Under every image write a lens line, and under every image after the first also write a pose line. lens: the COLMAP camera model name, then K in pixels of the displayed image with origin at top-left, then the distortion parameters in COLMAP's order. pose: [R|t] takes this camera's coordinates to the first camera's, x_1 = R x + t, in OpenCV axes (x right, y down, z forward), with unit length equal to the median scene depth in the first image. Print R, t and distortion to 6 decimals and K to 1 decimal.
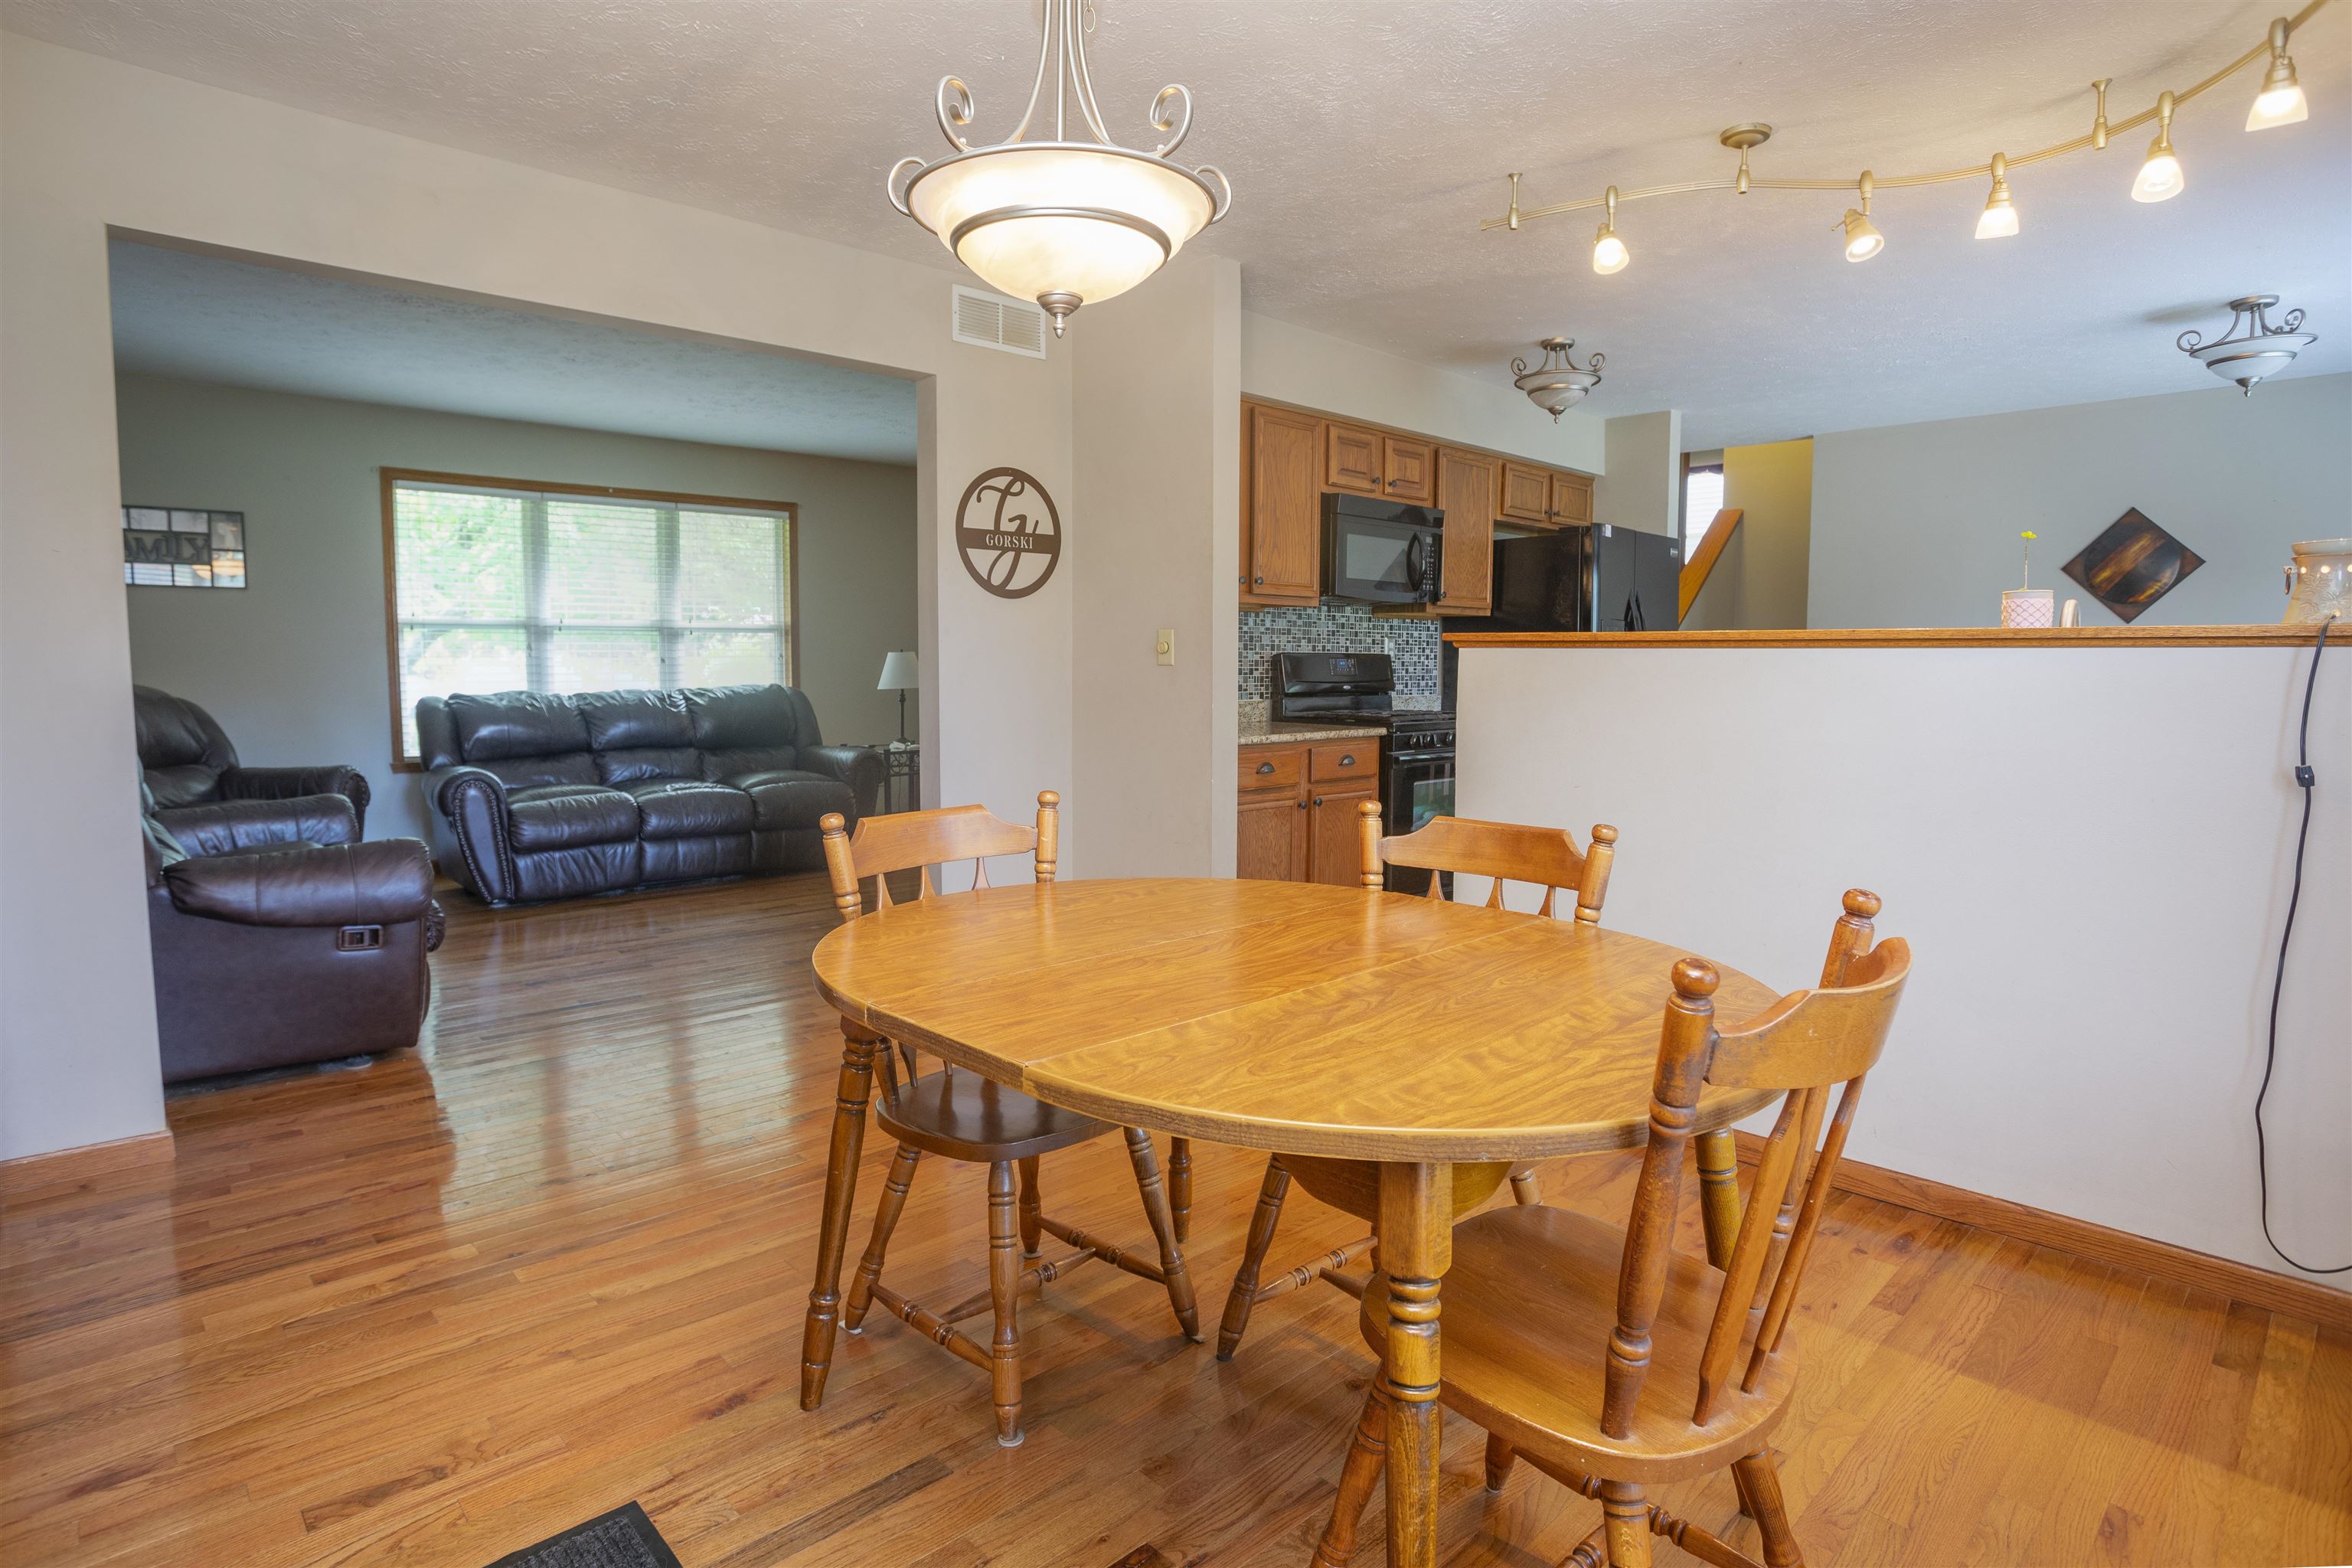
lens RADIAL K [[1227.1, 0, 1145.3], [0, 1227.1, 779.7], [0, 0, 1]] dist [-0.047484, 0.000430]
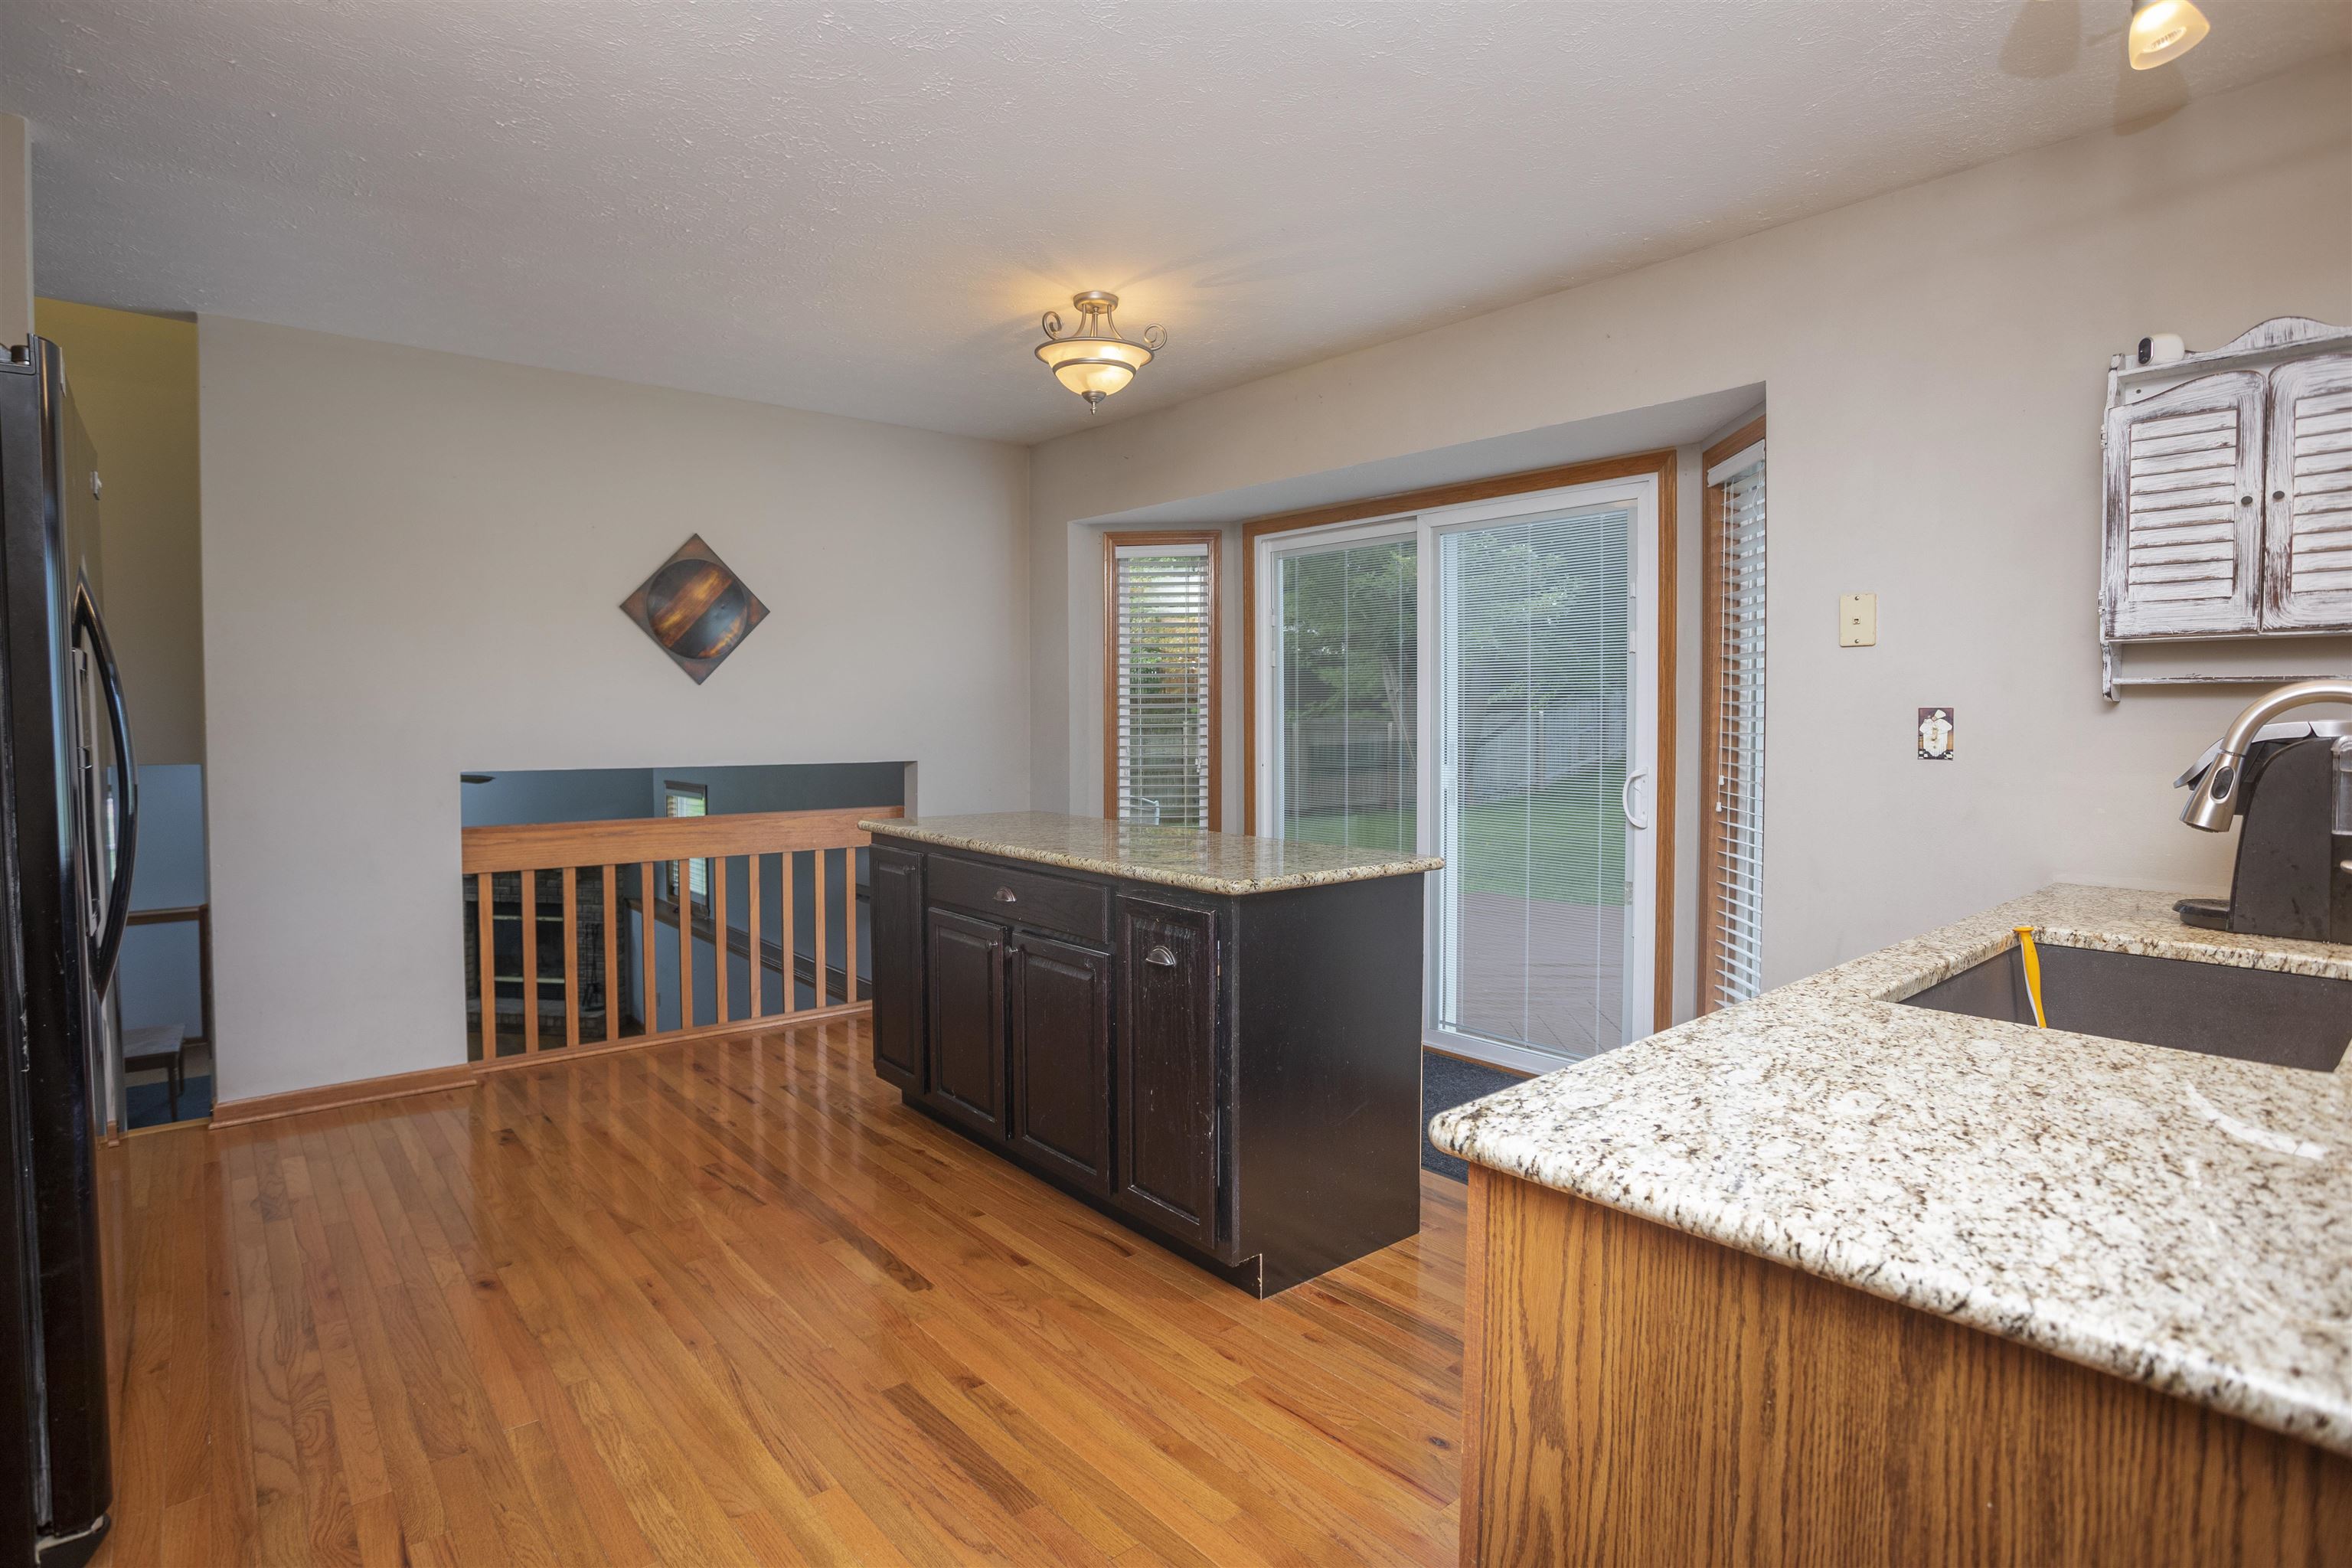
lens RADIAL K [[1186.4, 0, 1153.9], [0, 1186.4, 754.2], [0, 0, 1]] dist [-0.074263, 0.037941]
pose [[0.051593, -0.036046, 0.998017, 0.085532], [0.094171, 0.995071, 0.031072, -0.083738], [-0.994218, 0.092381, 0.054733, 0.680395]]
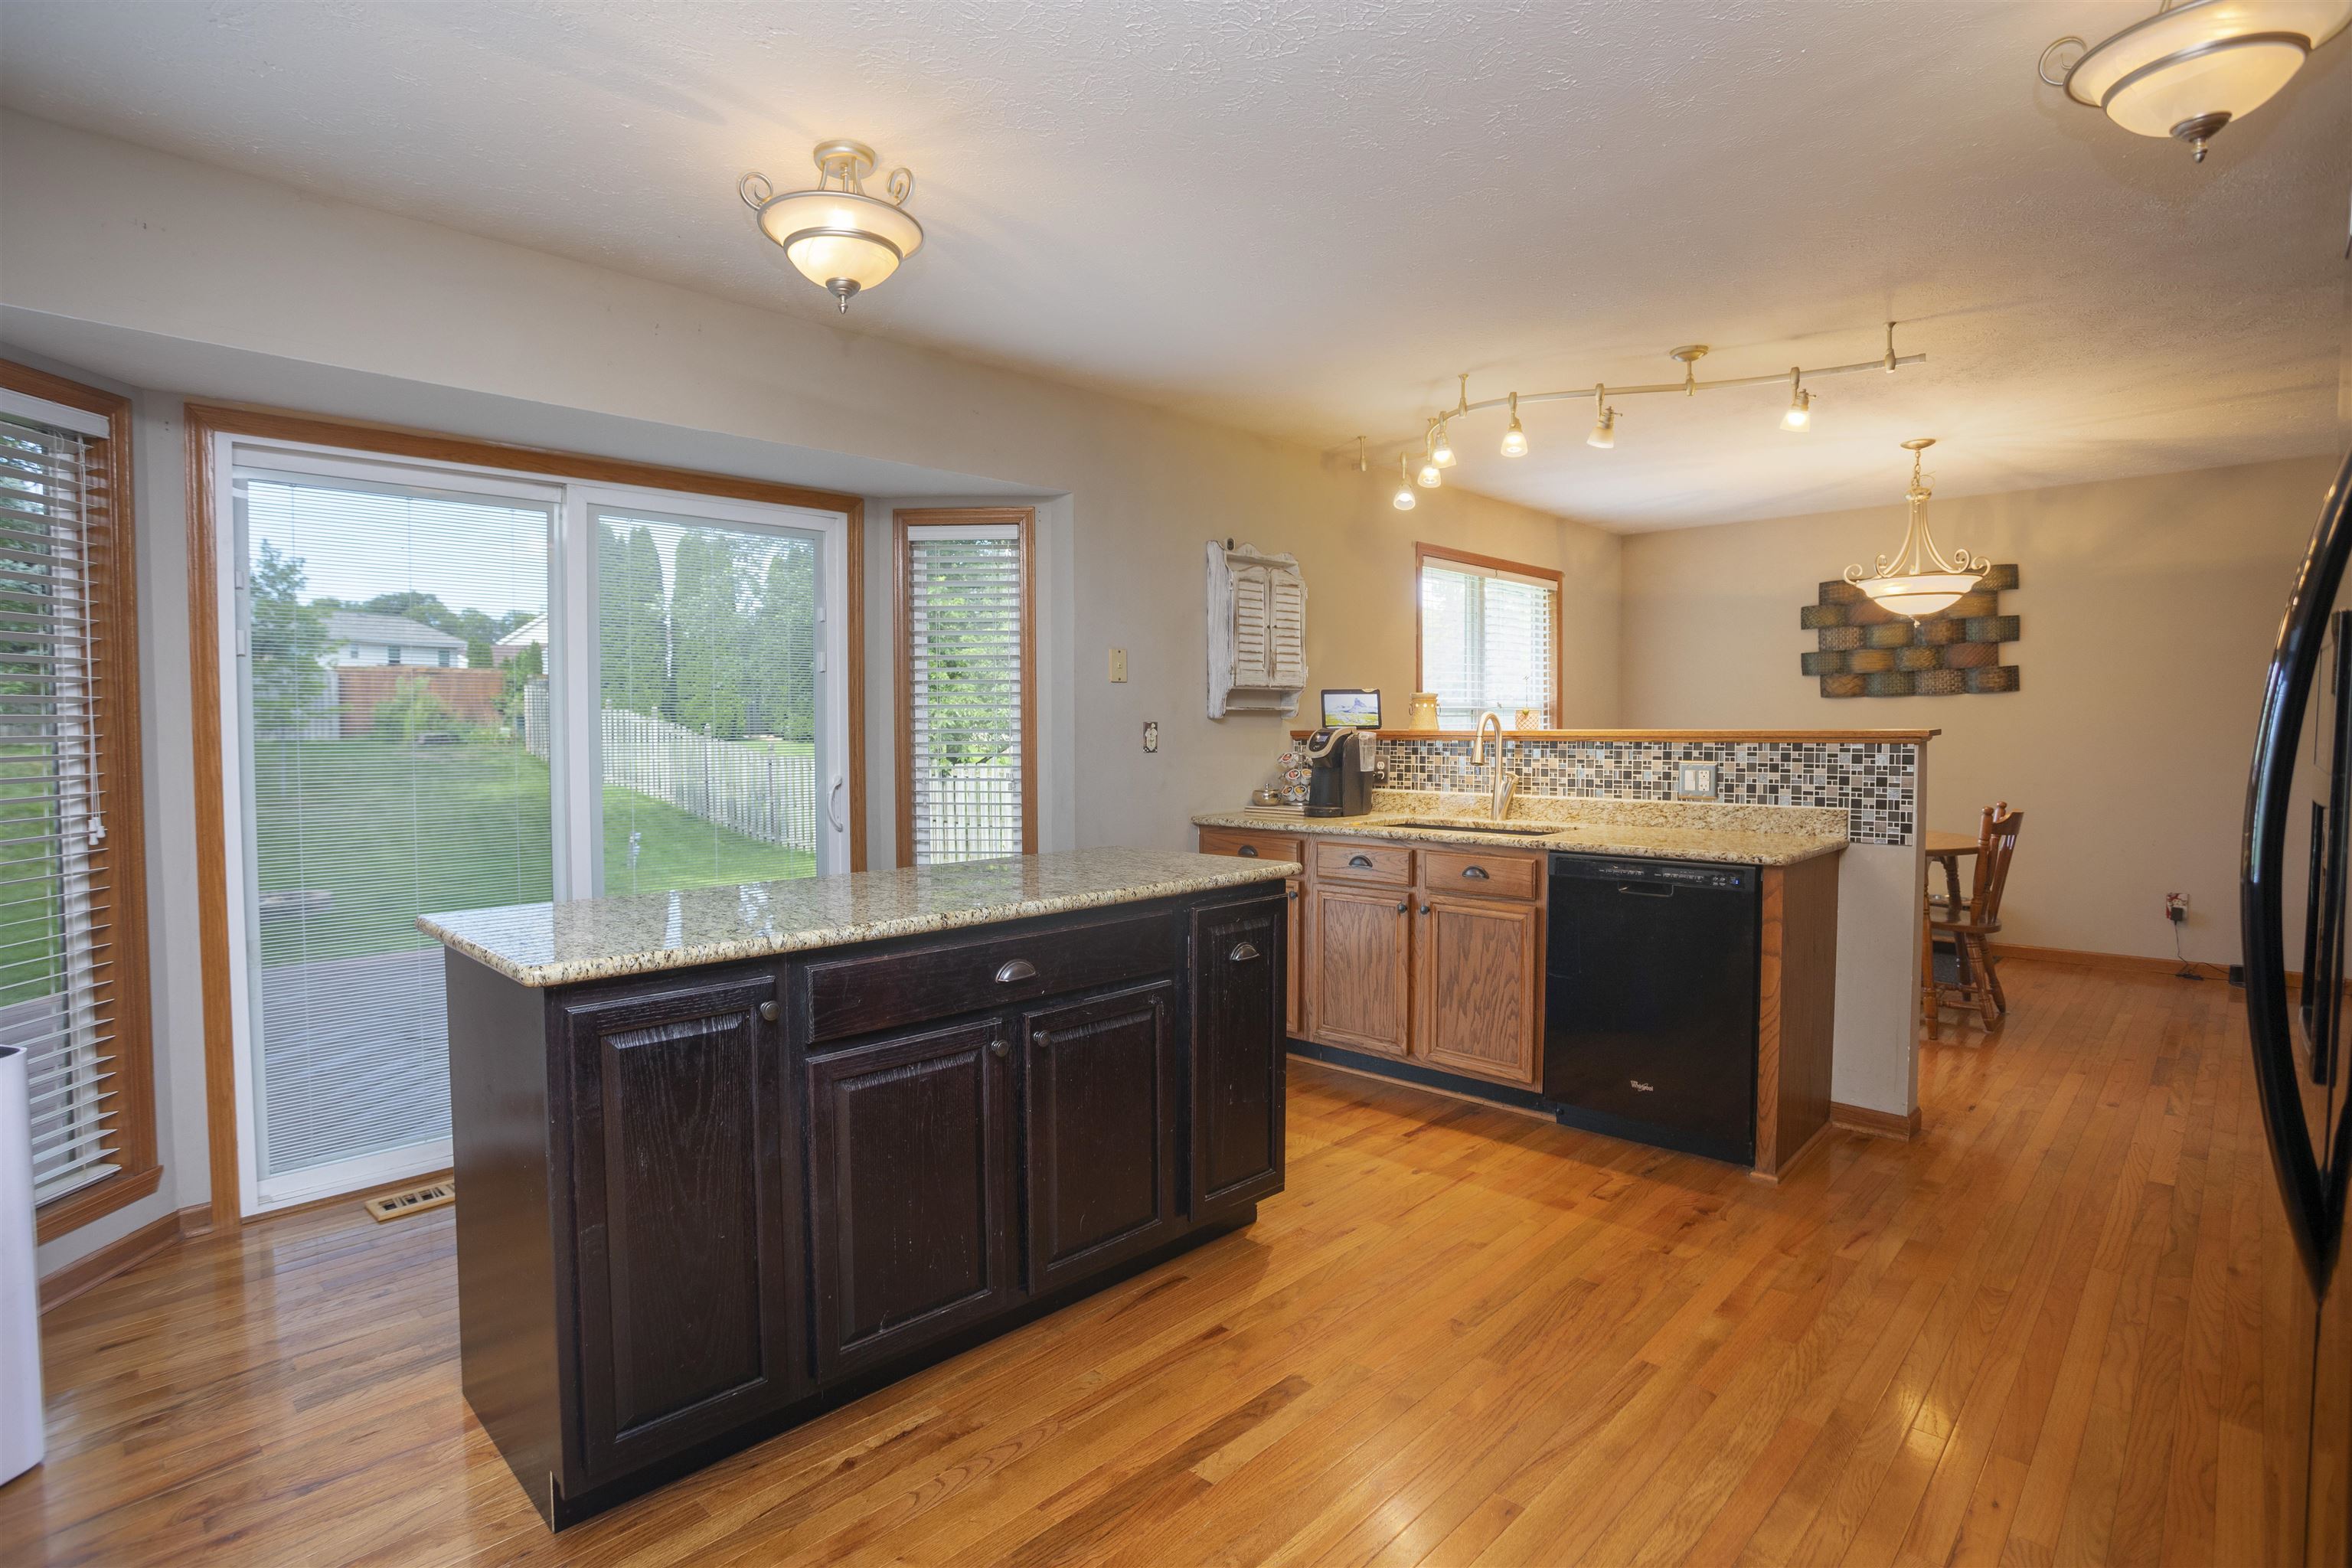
lens RADIAL K [[1162.2, 0, 1161.3], [0, 1162.2, 772.8], [0, 0, 1]] dist [-0.074666, 0.034158]
pose [[-0.998977, 0.006838, -0.044711, 0.587475], [0.000787, 0.990983, 0.133988, -0.128544], [0.045224, 0.133815, -0.989974, 1.166206]]
